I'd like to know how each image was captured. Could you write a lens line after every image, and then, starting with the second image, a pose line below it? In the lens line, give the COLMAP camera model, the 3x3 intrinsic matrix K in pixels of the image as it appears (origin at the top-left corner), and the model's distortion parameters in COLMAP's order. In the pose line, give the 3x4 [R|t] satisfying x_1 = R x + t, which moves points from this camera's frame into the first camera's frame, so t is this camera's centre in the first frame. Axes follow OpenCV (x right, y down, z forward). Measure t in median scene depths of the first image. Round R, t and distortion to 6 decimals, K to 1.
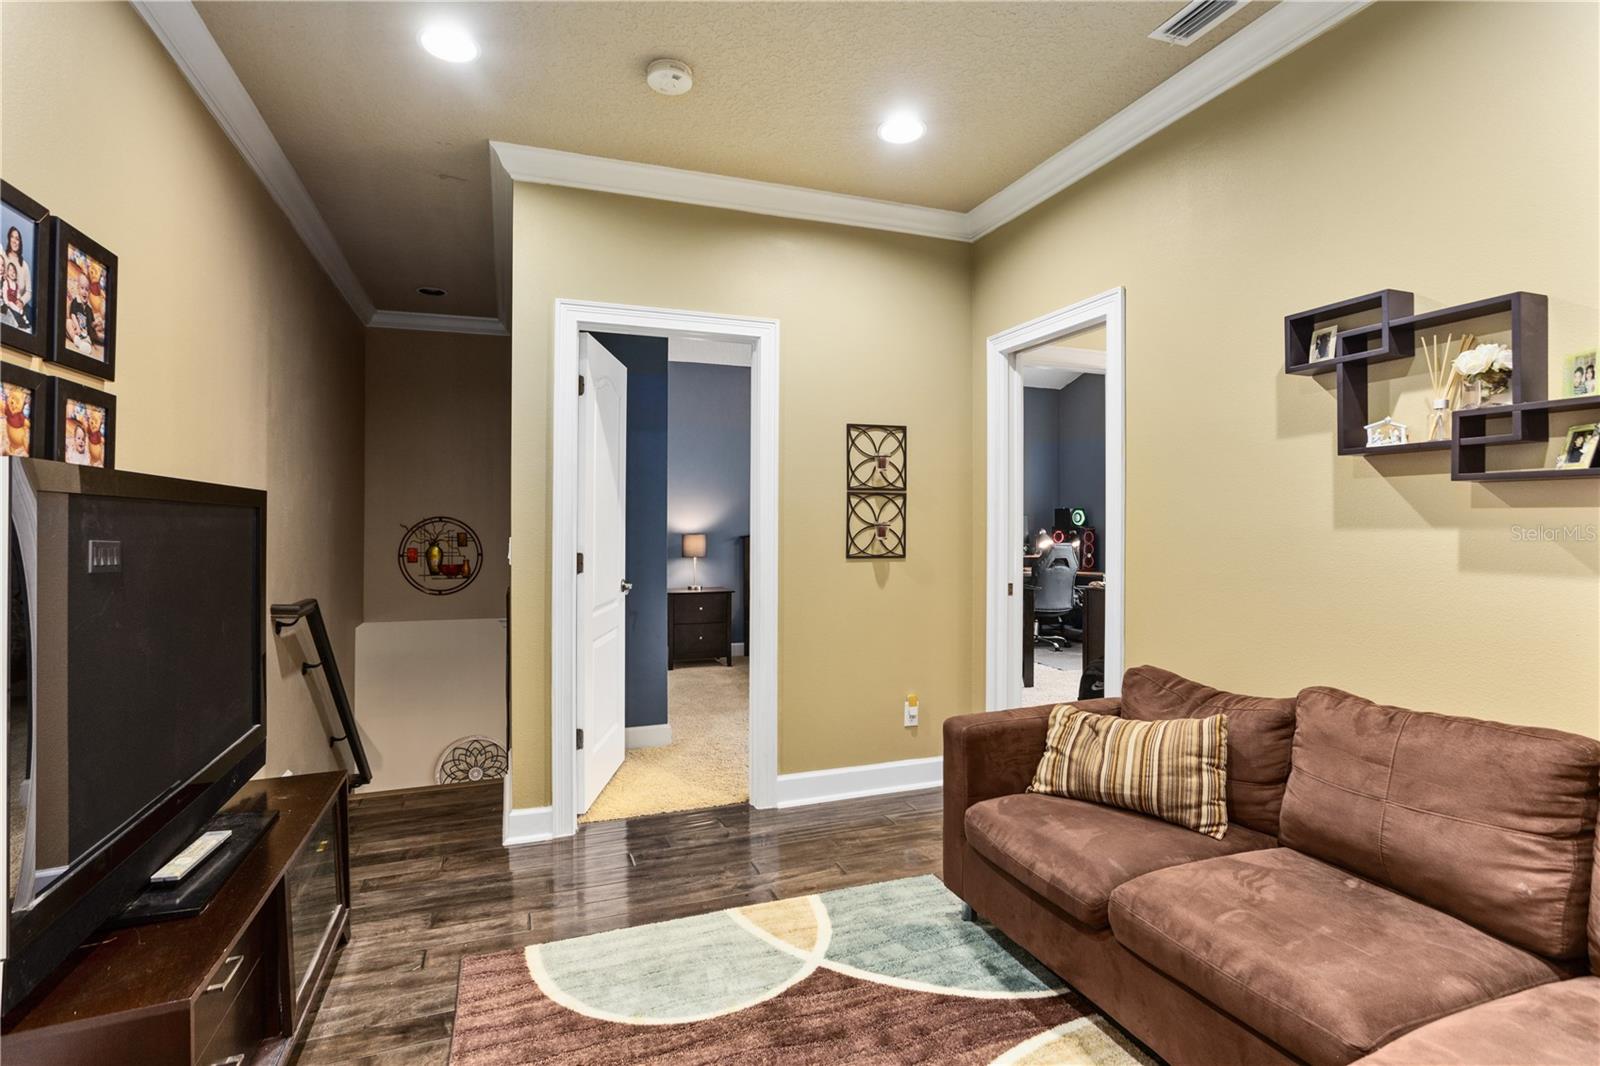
lens RADIAL K [[778.3, 0, 797.1], [0, 778.3, 526.3], [0, 0, 1]] dist [-0.036919, 0.023243]
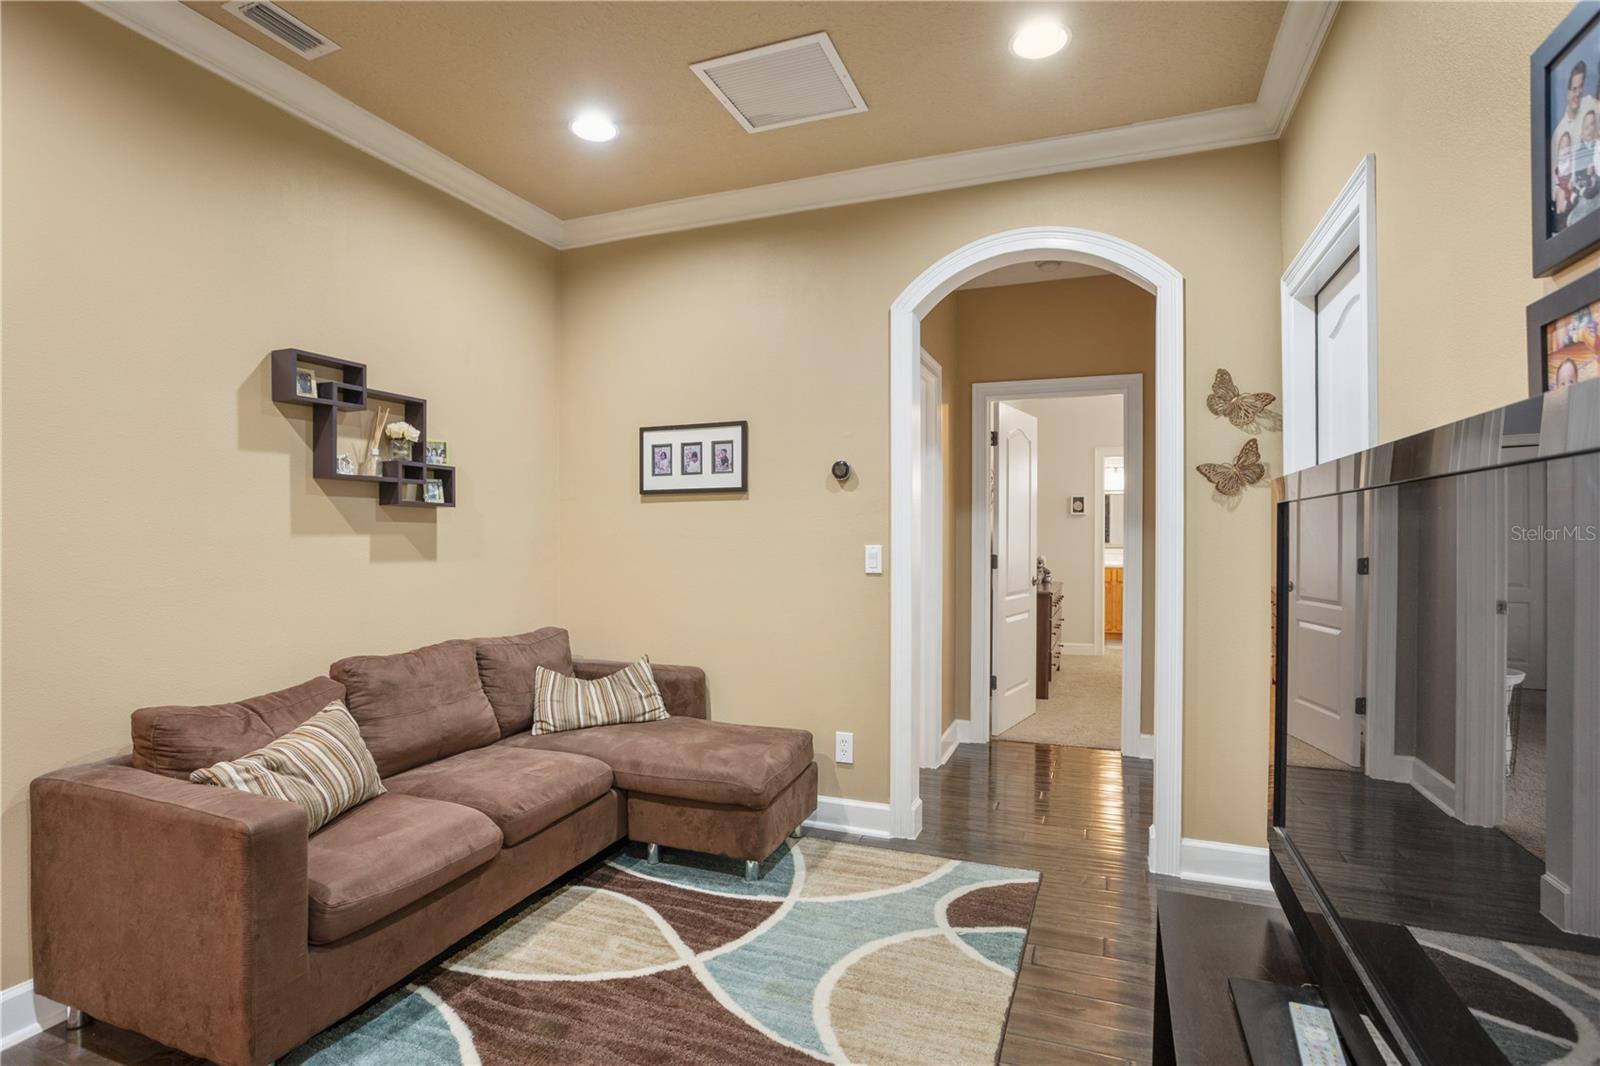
lens RADIAL K [[778.3, 0, 797.1], [0, 778.3, 526.3], [0, 0, 1]] dist [-0.036919, 0.023243]
pose [[-0.740060, -0.000295, 0.672540, -0.654668], [-0.006115, 0.999962, -0.006290, -0.007529], [-0.672513, -0.008767, -0.740034, 1.280194]]
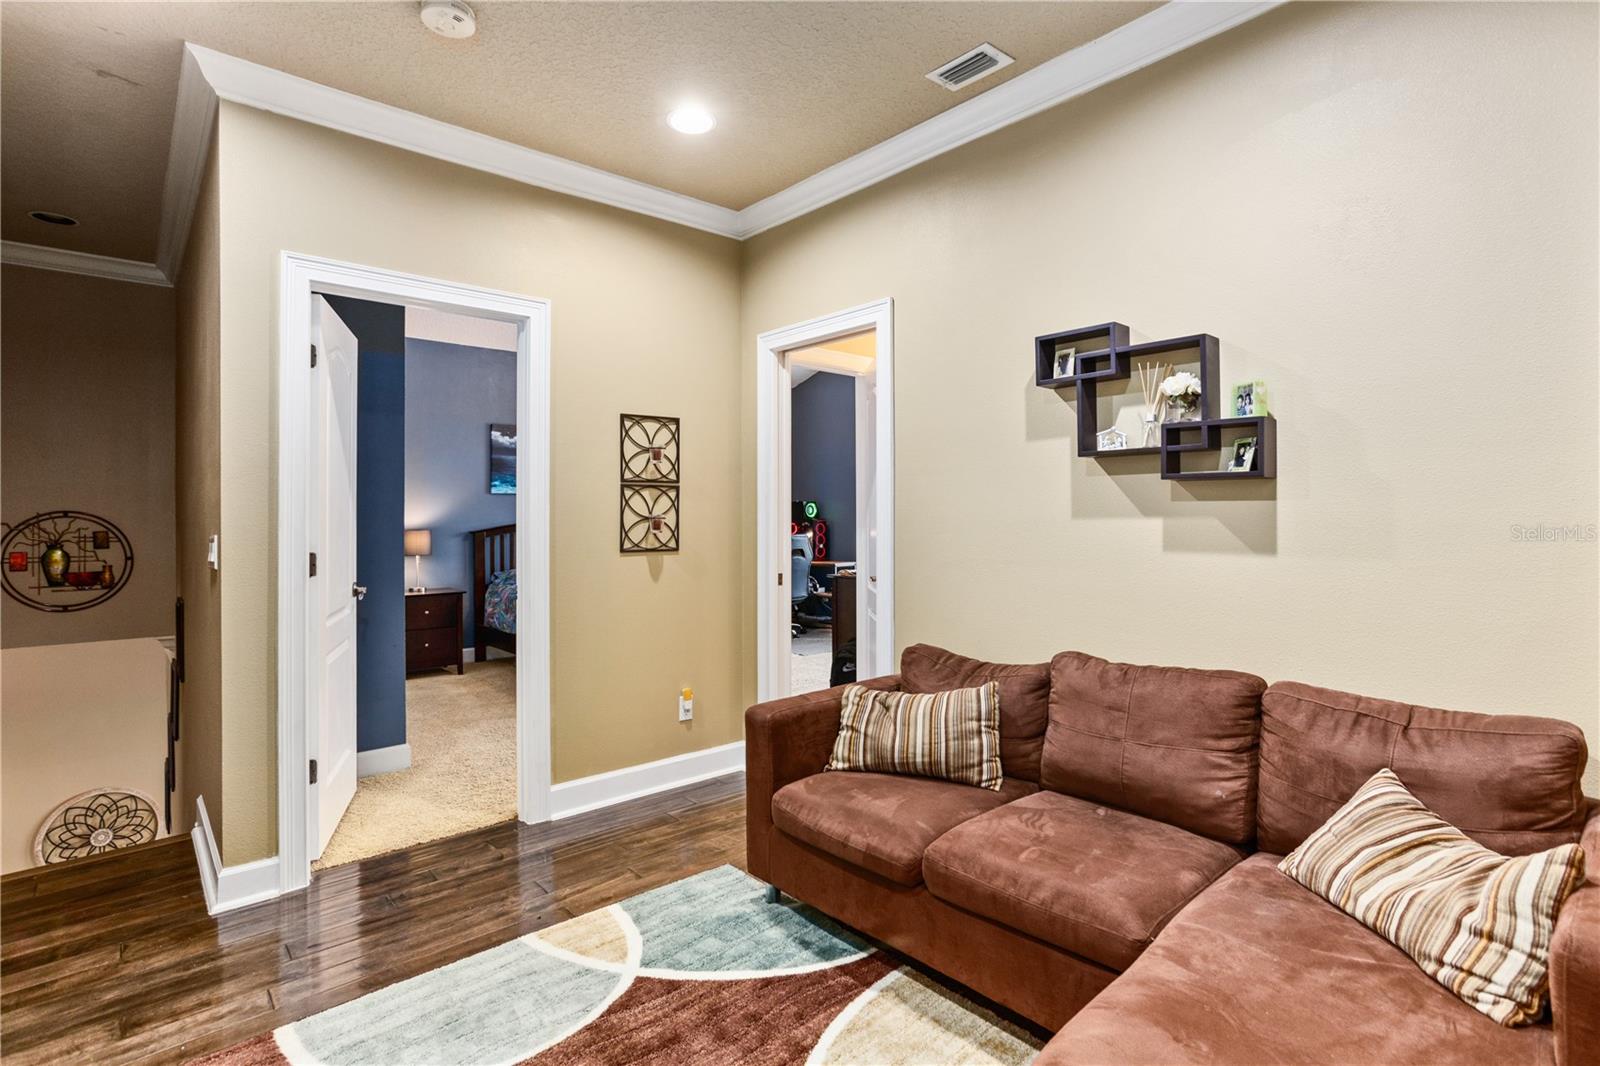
lens RADIAL K [[783.1, 0, 807.3], [0, 783.1, 517.4], [0, 0, 1]] dist [-0.037196, 0.022875]
pose [[0.933212, -0.005705, 0.359280, -0.111412], [0.006627, 0.999977, -0.001336, 0.000299], [-0.359264, 0.003627, 0.933229, 0.017961]]
